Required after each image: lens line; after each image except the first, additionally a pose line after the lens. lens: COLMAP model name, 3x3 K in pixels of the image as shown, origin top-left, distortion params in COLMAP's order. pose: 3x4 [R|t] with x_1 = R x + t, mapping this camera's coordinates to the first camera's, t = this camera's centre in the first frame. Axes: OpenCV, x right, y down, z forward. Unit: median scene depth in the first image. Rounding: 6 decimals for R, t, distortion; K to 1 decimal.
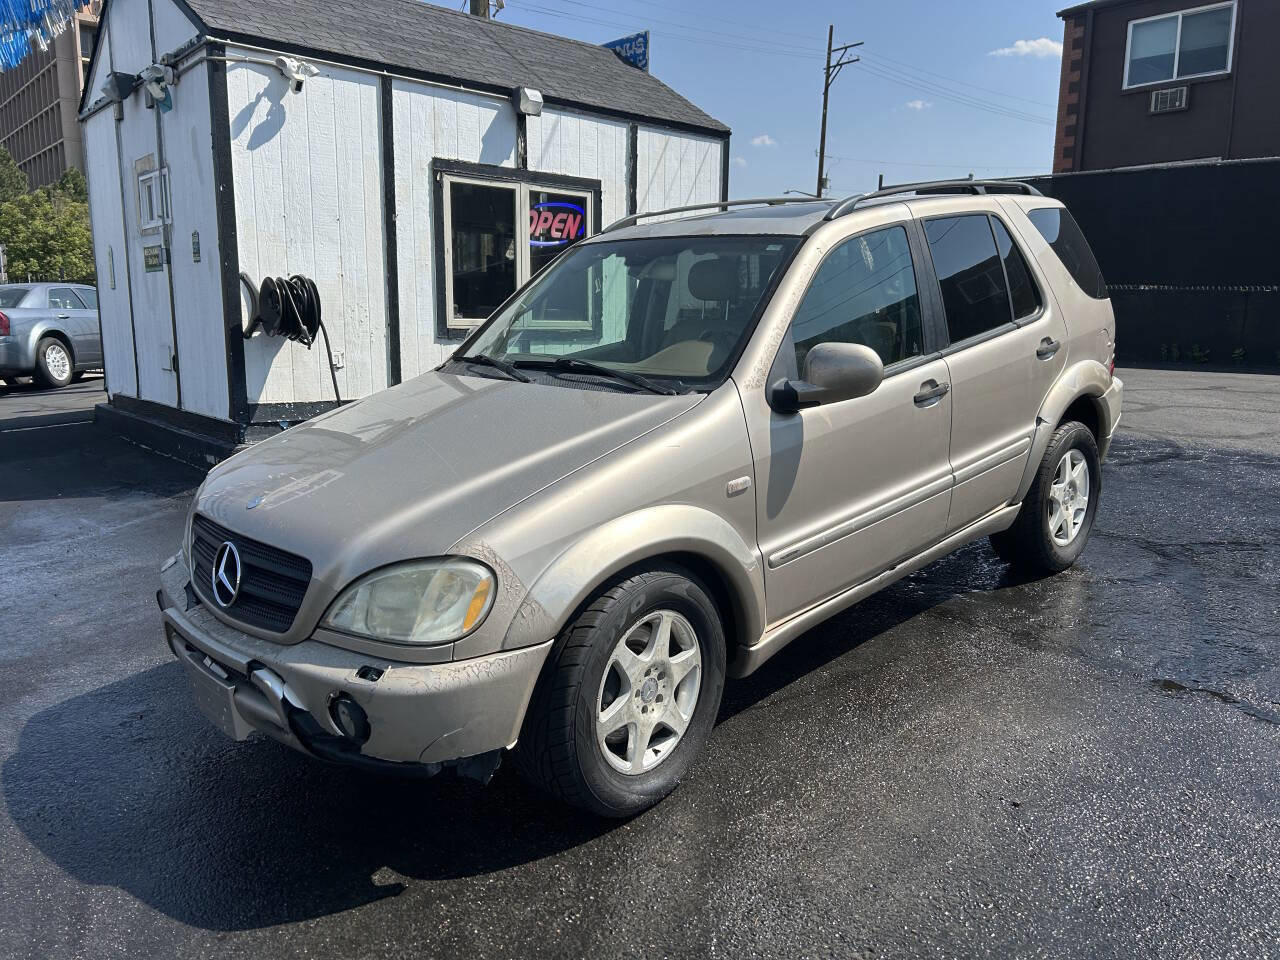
lens RADIAL K [[977.5, 0, 653.8], [0, 977.5, 498.5], [0, 0, 1]] dist [0.023277, -0.008418]
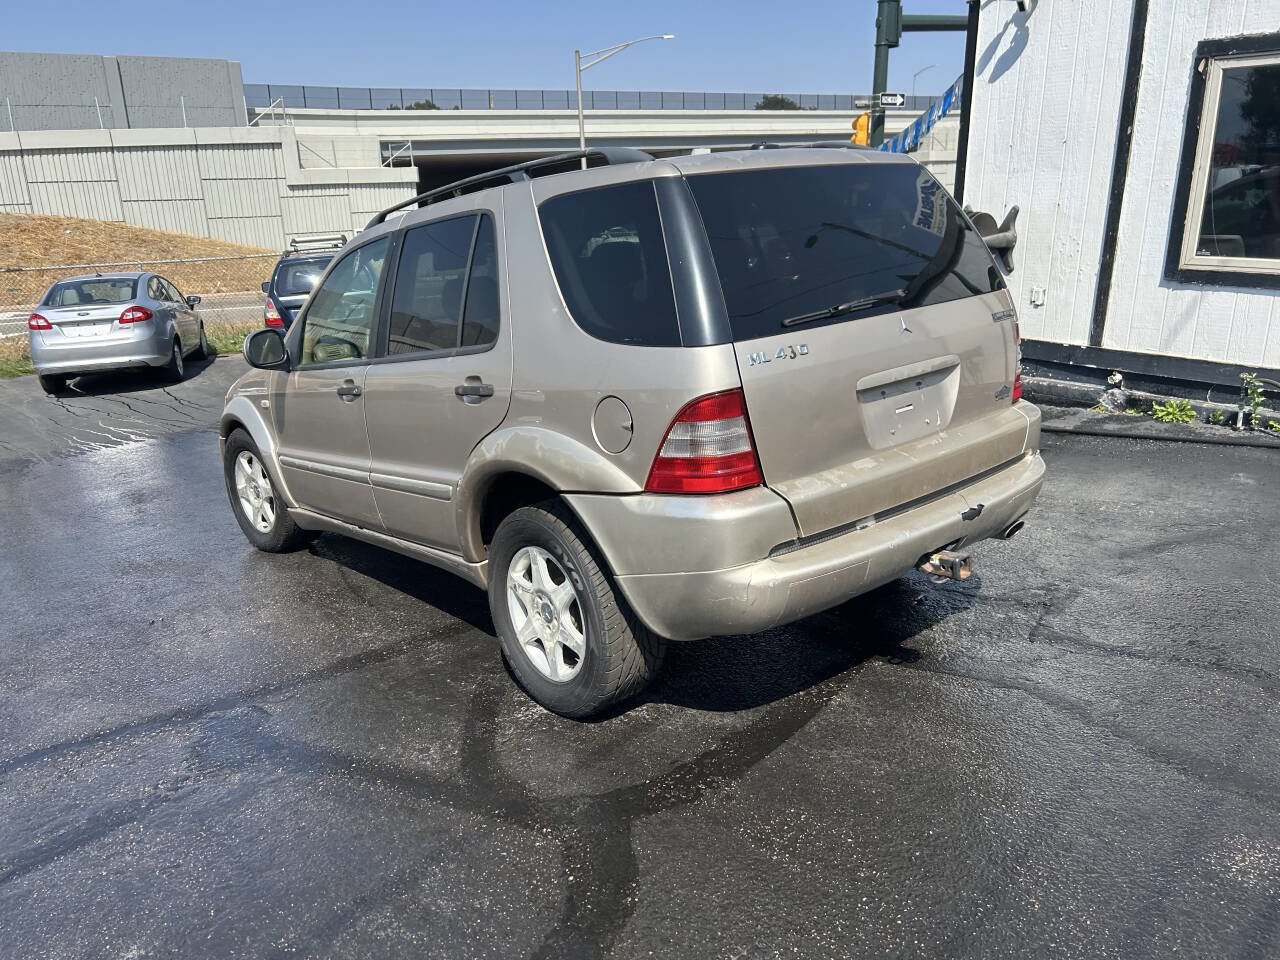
lens RADIAL K [[975.8, 0, 630.4], [0, 975.8, 503.5], [0, 0, 1]] dist [0.034119, -0.034835]
pose [[-0.092913, 0.308400, -0.946708, 0.737829], [-0.153547, 0.935009, 0.319659, -0.215051], [0.983763, 0.175065, -0.039521, 0.751916]]
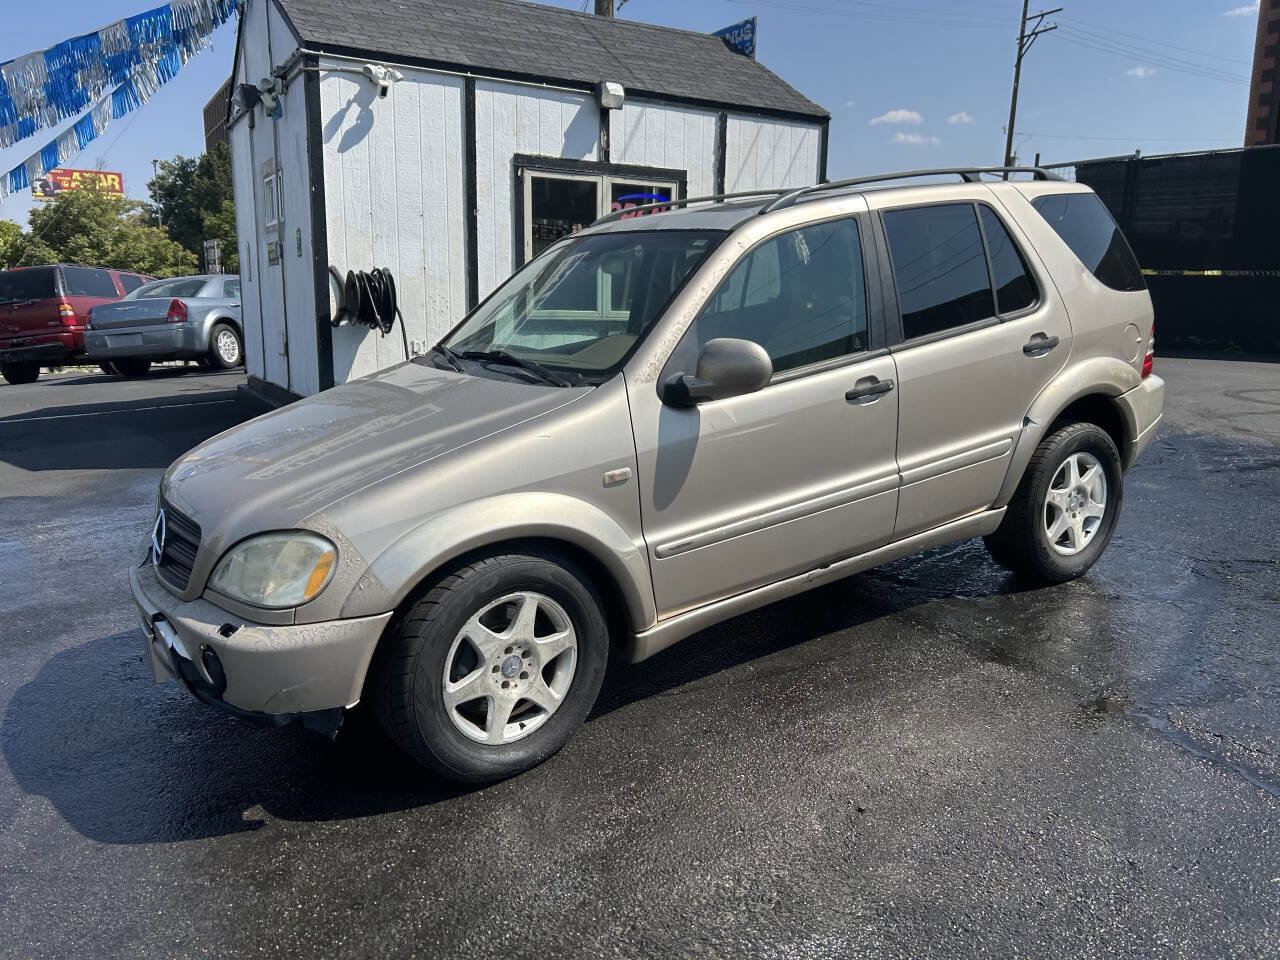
lens RADIAL K [[975.8, 0, 630.4], [0, 975.8, 503.5], [0, 0, 1]] dist [0.034119, -0.034835]
pose [[0.979442, 0.042514, -0.197196, 0.133788], [-0.039036, 0.999007, 0.021493, -0.003297], [0.197914, -0.013353, 0.980128, -0.002996]]
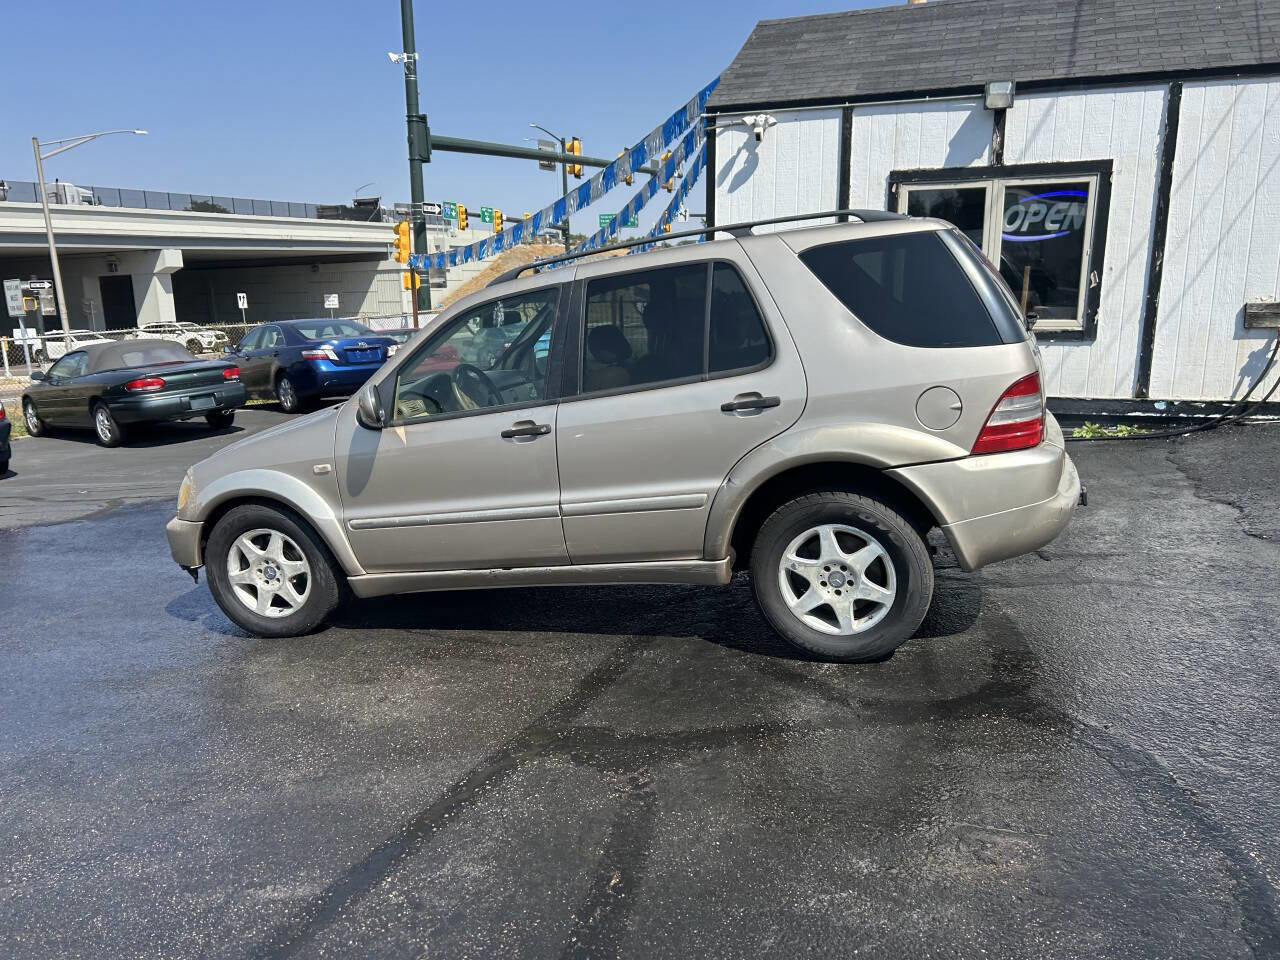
lens RADIAL K [[980.0, 0, 627.9], [0, 980.0, 487.6], [0, 0, 1]] dist [0.038442, -0.036346]
pose [[0.440773, 0.174944, -0.880405, 0.757065], [-0.143736, 0.981923, 0.123156, -0.111107], [0.886036, 0.072262, 0.457951, 0.310059]]
